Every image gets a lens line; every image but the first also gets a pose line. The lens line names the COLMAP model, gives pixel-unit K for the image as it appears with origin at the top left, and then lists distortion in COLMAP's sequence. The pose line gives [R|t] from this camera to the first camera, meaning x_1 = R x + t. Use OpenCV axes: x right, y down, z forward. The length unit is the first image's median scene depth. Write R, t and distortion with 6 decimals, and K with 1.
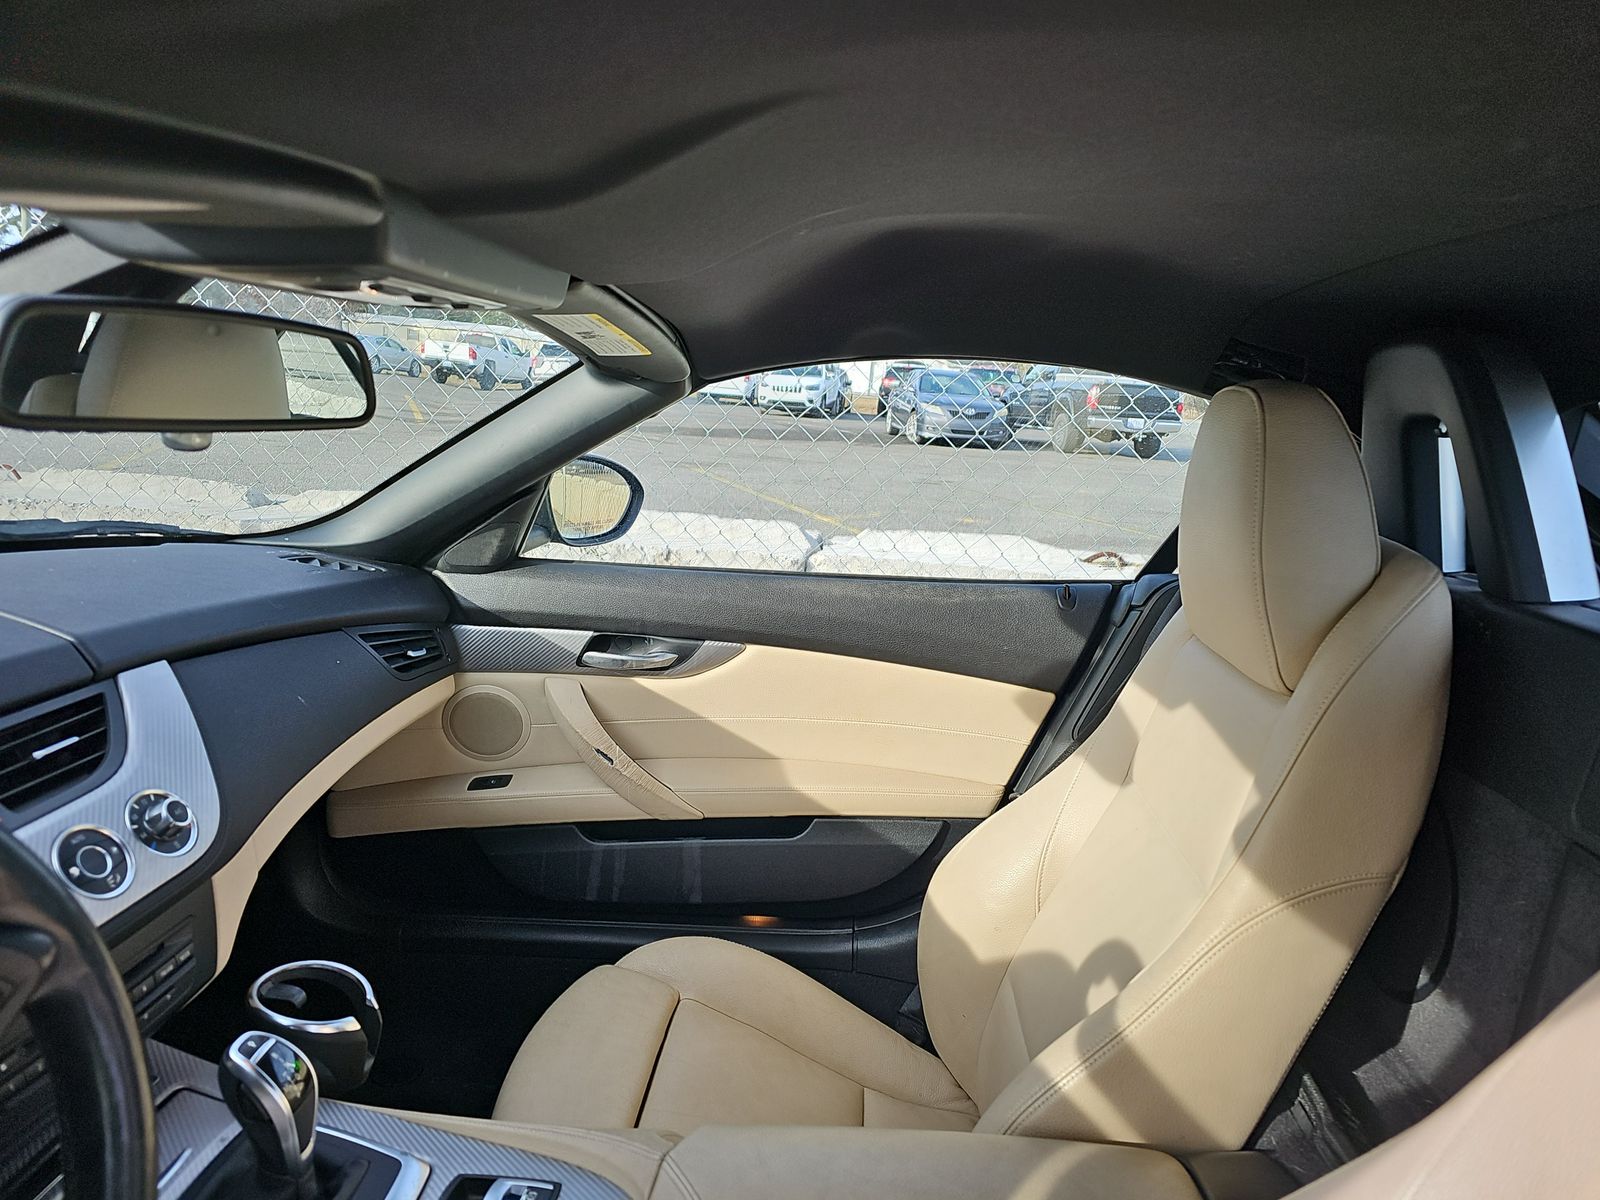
lens RADIAL K [[1062.5, 0, 809.4], [0, 1062.5, 608.7], [0, 0, 1]] dist [0.041779, -0.031264]
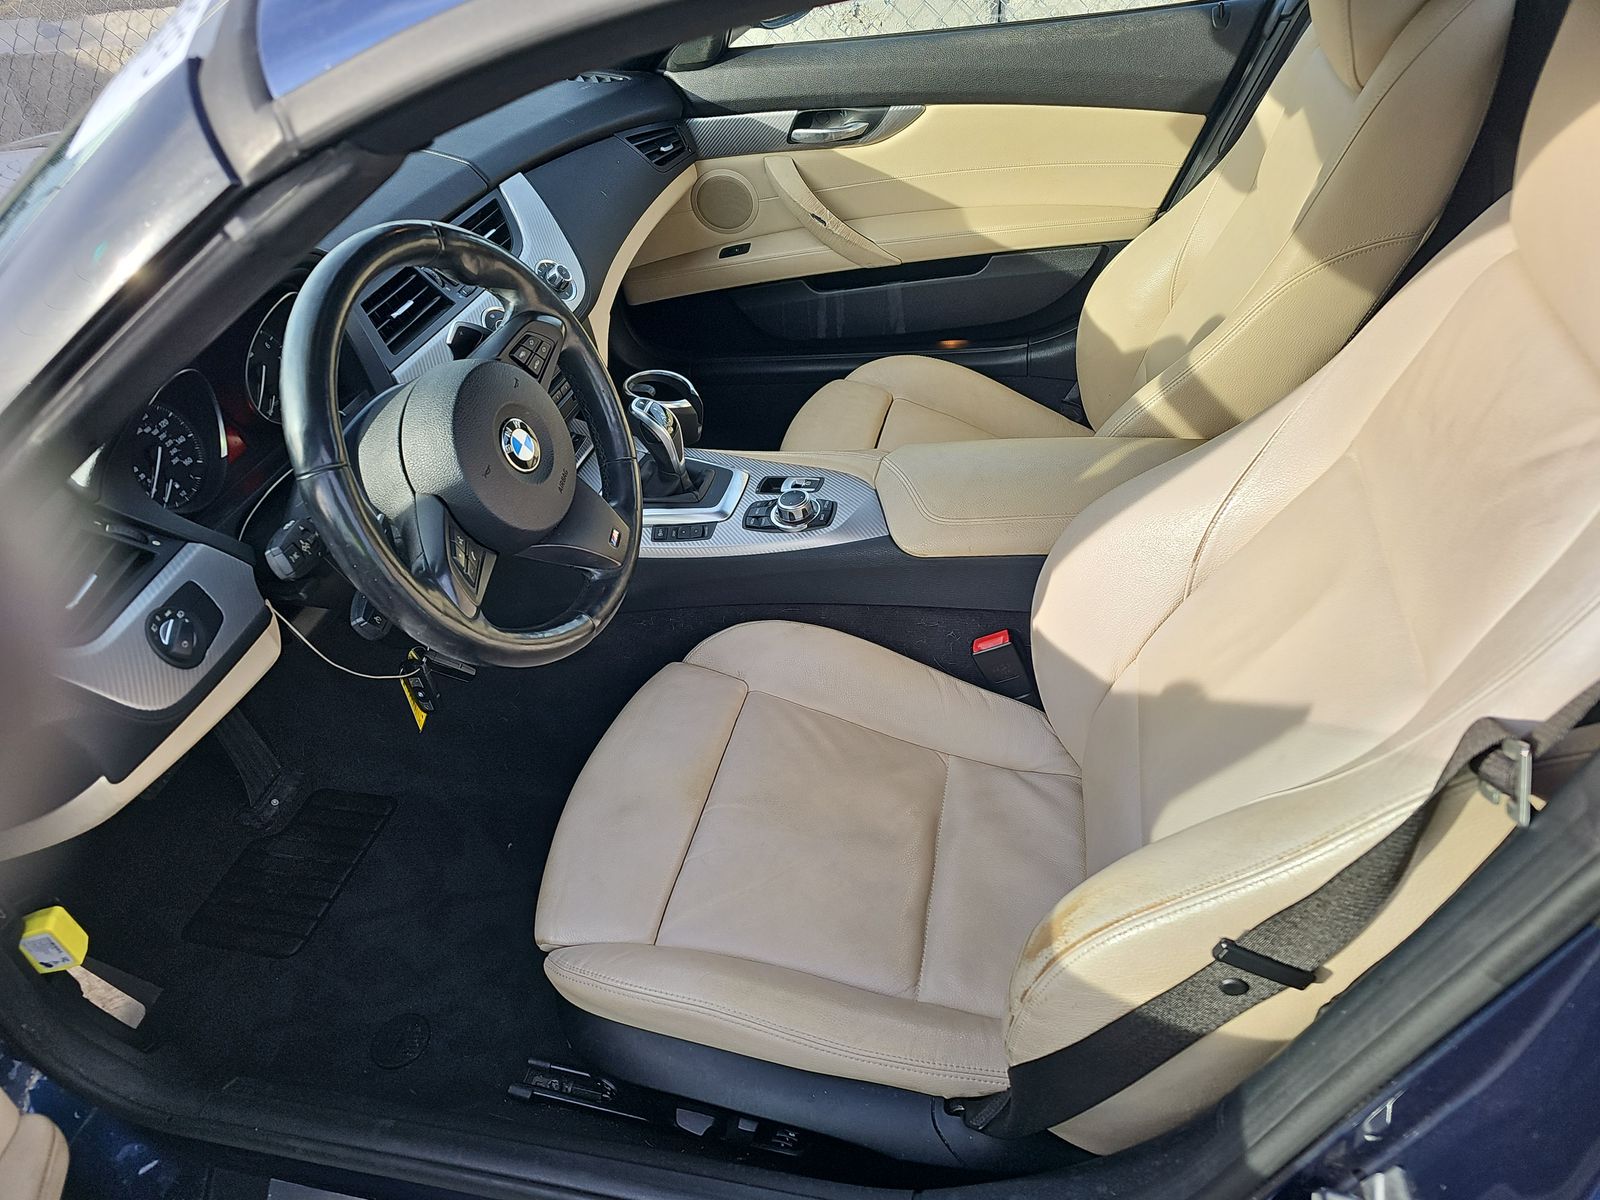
lens RADIAL K [[1039.4, 0, 800.0], [0, 1039.4, 600.0], [0, 0, 1]] dist [0.082226, -0.079166]
pose [[0.974457, -0.026711, -0.222979, 0.051517], [0.125776, 0.887481, 0.443349, -0.015584], [0.186048, -0.460070, 0.868171, -0.292832]]
